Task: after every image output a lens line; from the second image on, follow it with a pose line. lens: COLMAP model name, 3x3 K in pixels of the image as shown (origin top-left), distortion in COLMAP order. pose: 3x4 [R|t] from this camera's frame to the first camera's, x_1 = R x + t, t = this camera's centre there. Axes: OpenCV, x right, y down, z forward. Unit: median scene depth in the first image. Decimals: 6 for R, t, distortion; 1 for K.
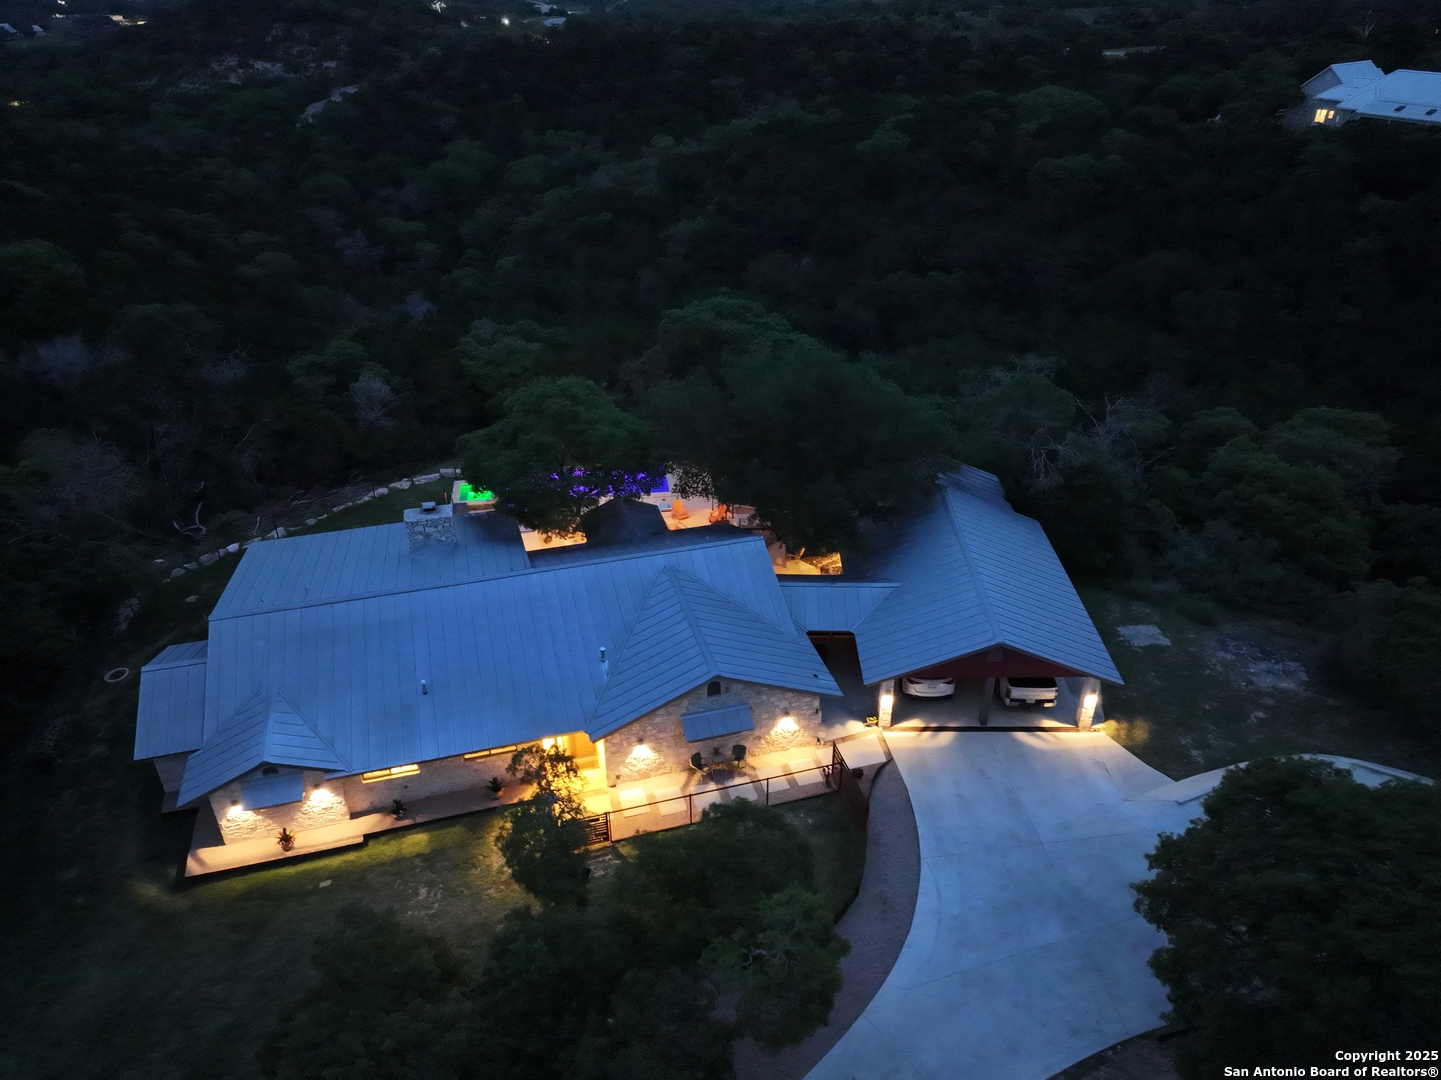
lens RADIAL K [[1009.3, 0, 720.5], [0, 1009.3, 540.0], [0, 0, 1]] dist [-0.005368, 0.022021]
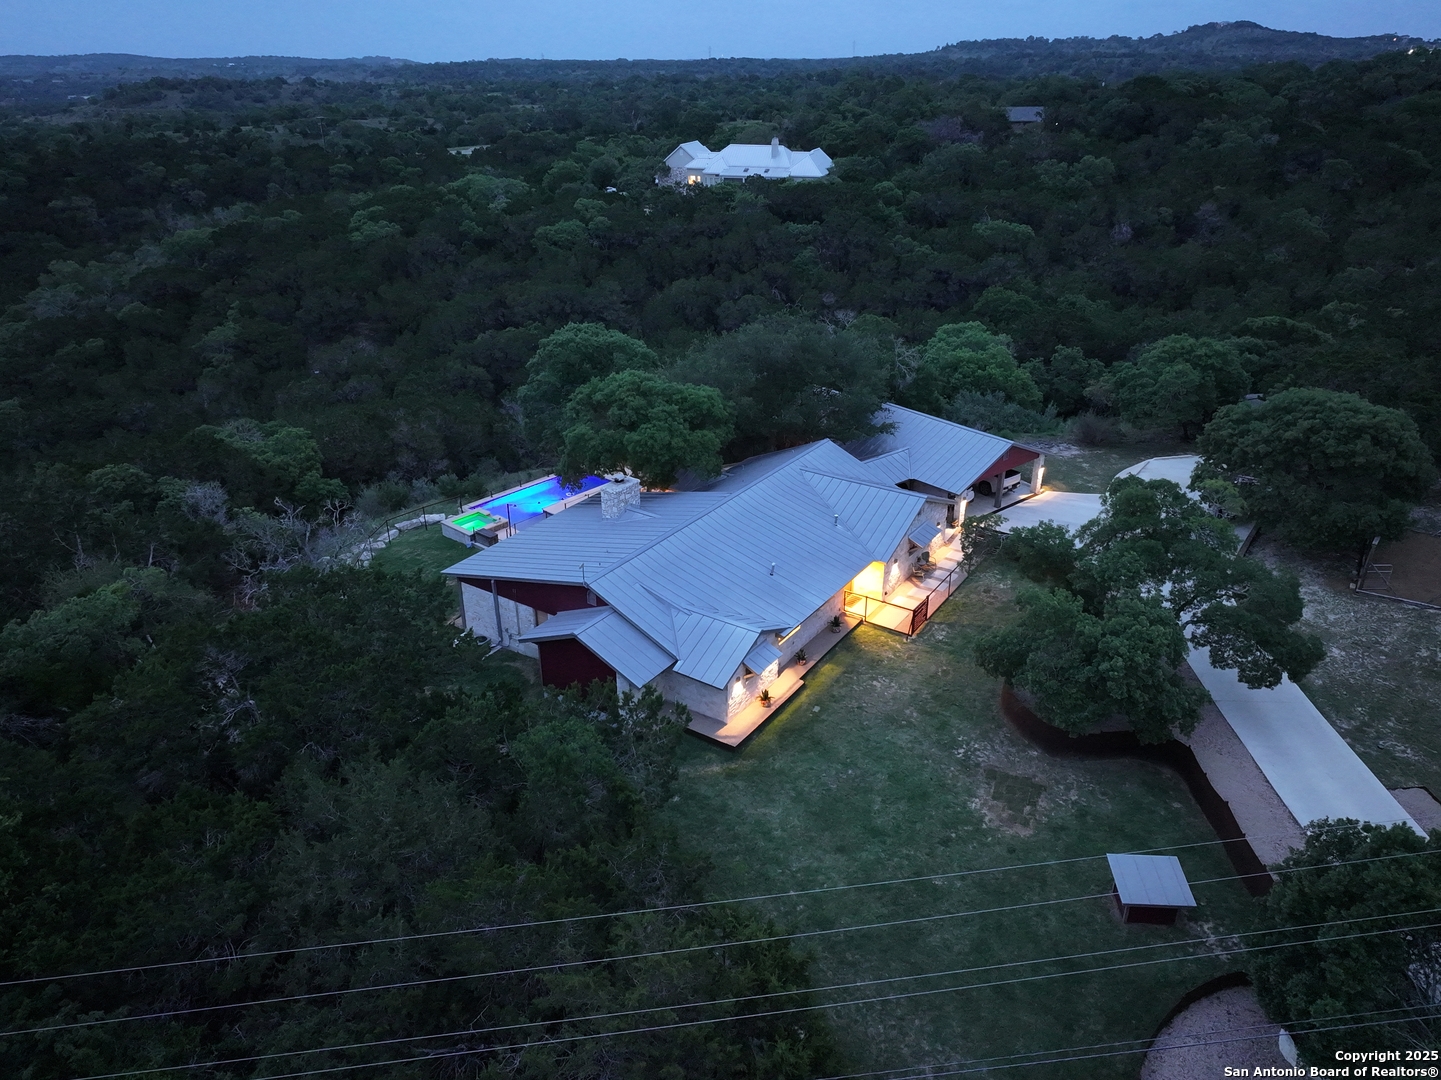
lens RADIAL K [[1009.3, 0, 720.5], [0, 1009.3, 540.0], [0, 0, 1]] dist [-0.005368, 0.022021]
pose [[0.760118, -0.278766, 0.586950, -0.918187], [0.333226, 0.942708, 0.016192, 0.055277], [-0.557836, 0.183279, 0.809461, -0.021517]]
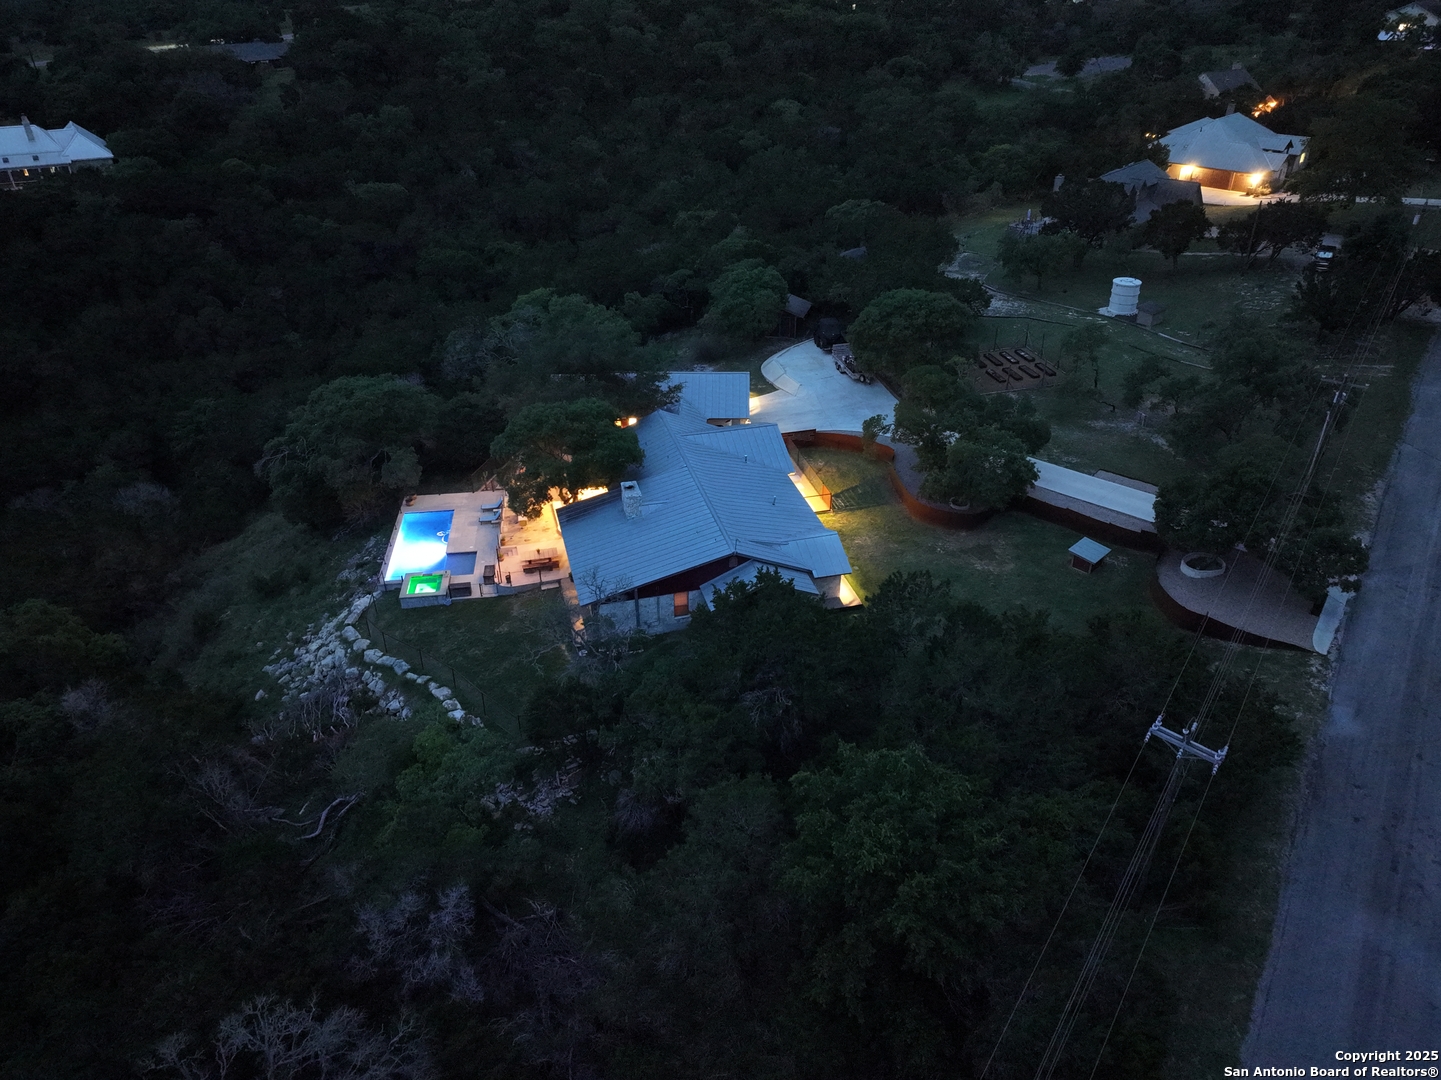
lens RADIAL K [[999.4, 0, 720.5], [0, 999.4, 540.0], [0, 0, 1]] dist [-0.014308, -0.002074]
pose [[0.026030, -0.523168, 0.851832, -1.590754], [0.519522, 0.735089, 0.435593, -0.534974], [-0.854061, 0.431207, 0.290932, 0.449241]]
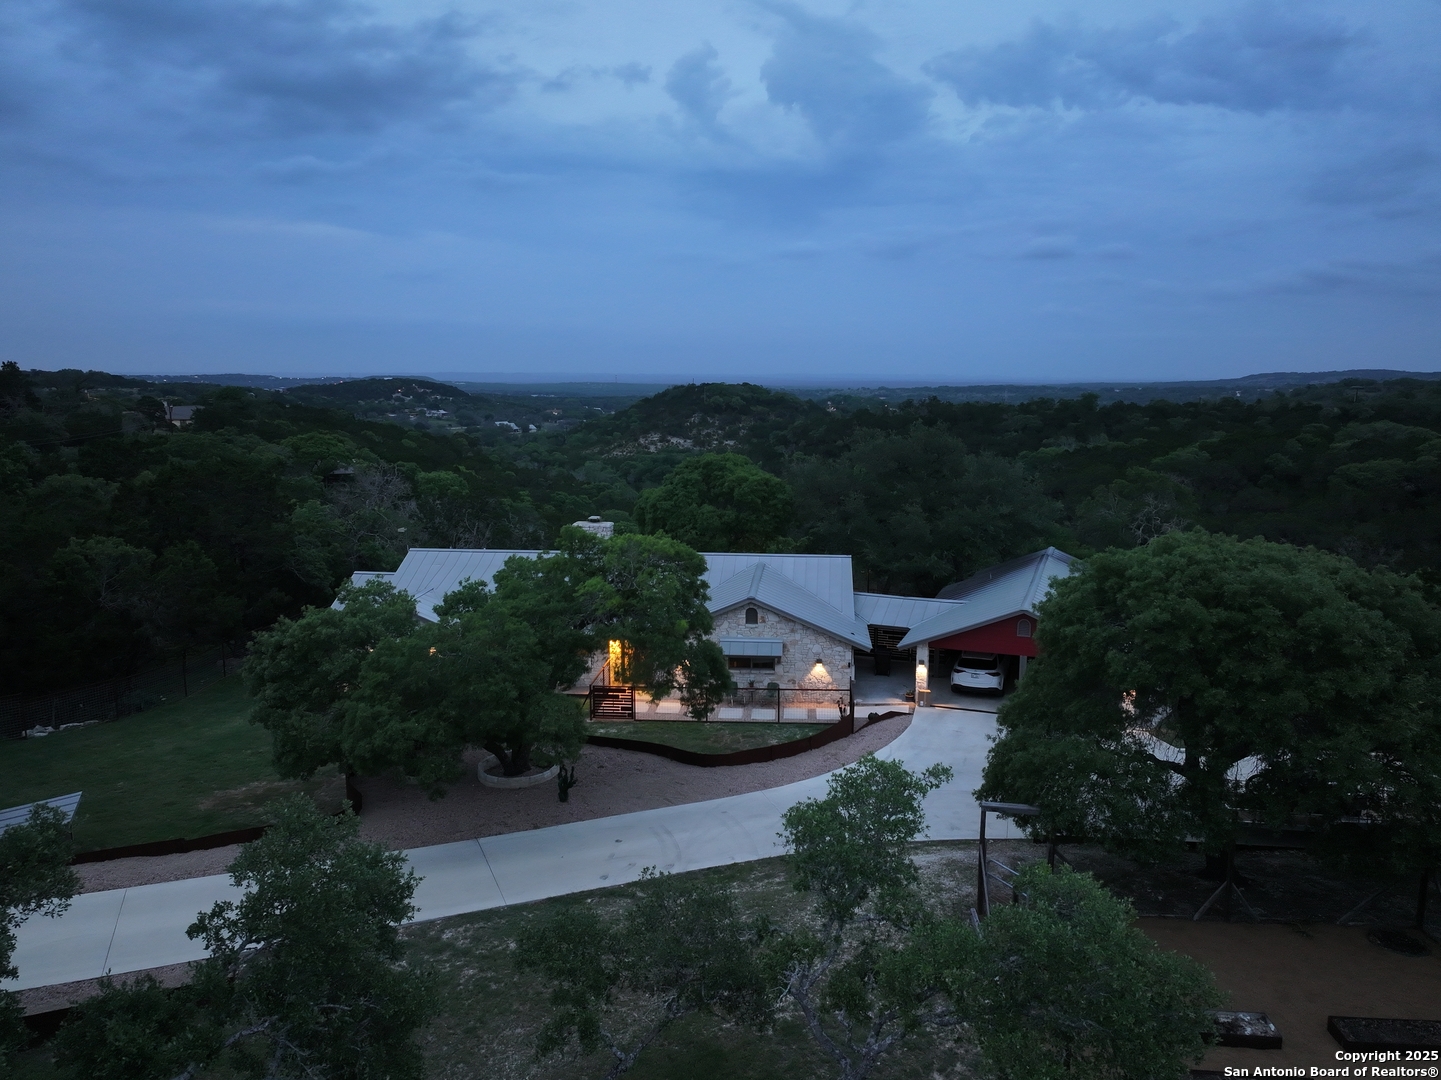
lens RADIAL K [[1009.3, 0, 720.5], [0, 1009.3, 540.0], [0, 0, 1]] dist [-0.005368, 0.022021]
pose [[0.934297, 0.057186, -0.351878, 0.296918], [-0.182989, 0.924025, -0.335698, 0.380337], [0.305947, 0.378032, 0.873778, -0.034015]]
